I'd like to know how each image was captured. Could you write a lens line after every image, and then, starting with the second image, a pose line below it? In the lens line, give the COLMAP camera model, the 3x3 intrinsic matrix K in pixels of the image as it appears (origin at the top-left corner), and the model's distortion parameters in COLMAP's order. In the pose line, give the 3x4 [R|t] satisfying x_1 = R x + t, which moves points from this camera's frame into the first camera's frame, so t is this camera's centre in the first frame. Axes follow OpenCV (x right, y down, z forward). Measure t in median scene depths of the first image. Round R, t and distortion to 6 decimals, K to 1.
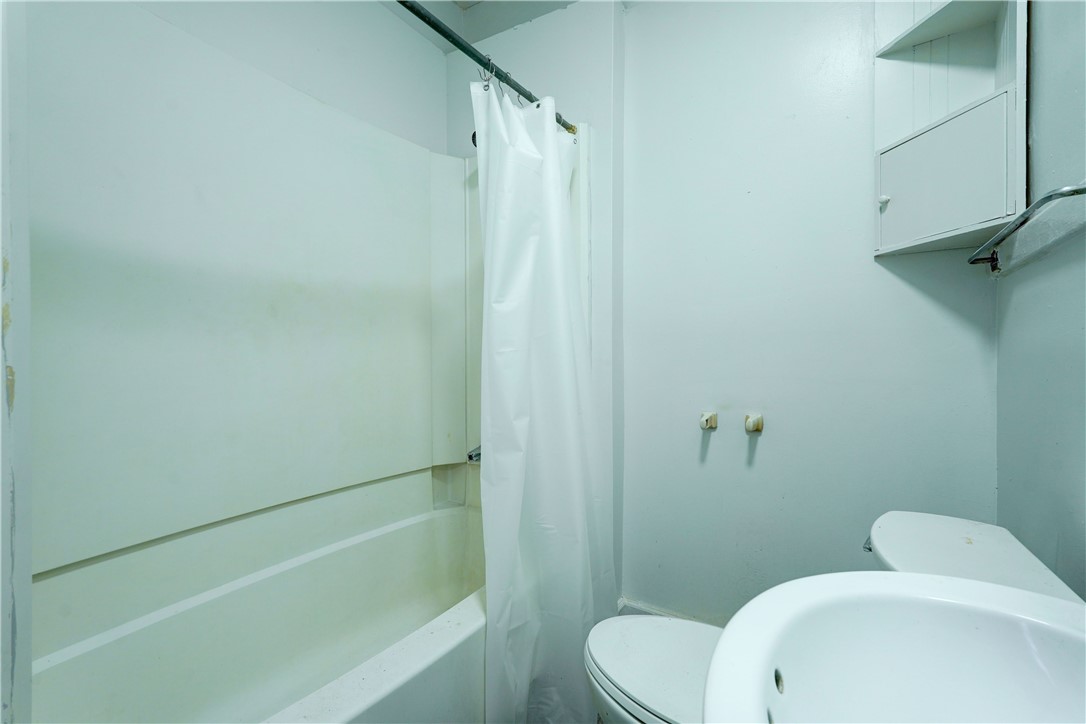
lens RADIAL K [[515.7, 0, 535.2], [0, 515.7, 361.2], [0, 0, 1]] dist [-0.009519, 0.001897]
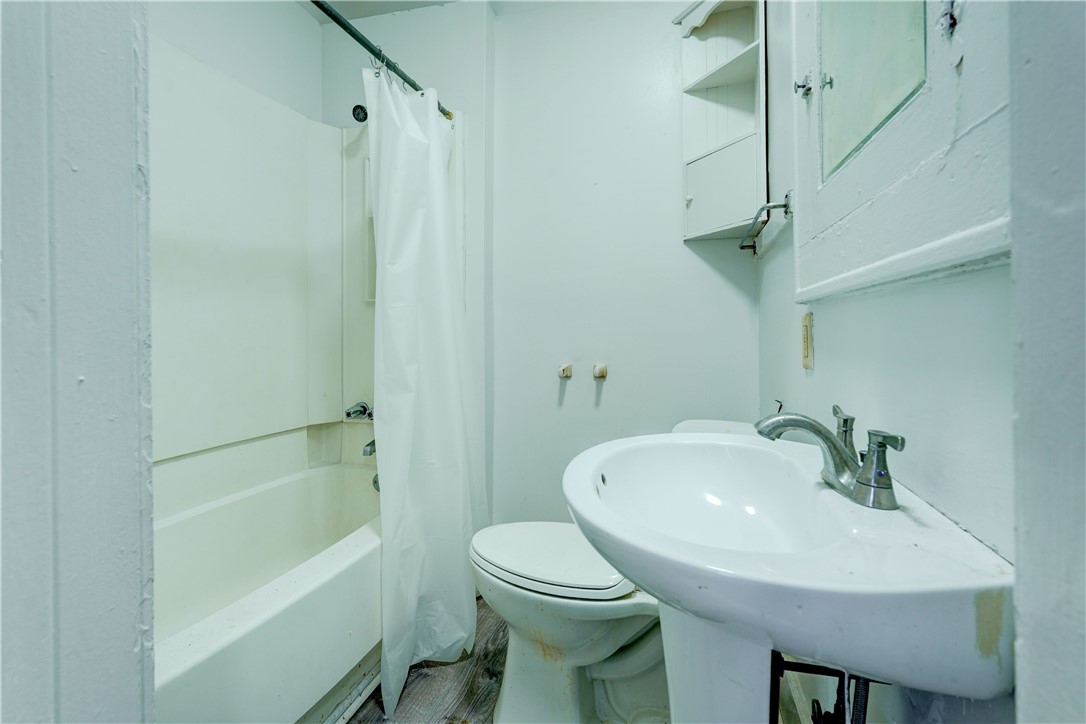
lens RADIAL K [[515.7, 0, 550.7], [0, 515.7, 326.8], [0, 0, 1]] dist [-0.009519, 0.001897]
pose [[0.956121, 0.001068, 0.292969, -0.056155], [0.003205, 0.999895, -0.014106, 0.035512], [-0.292954, 0.014426, 0.956018, -0.166944]]
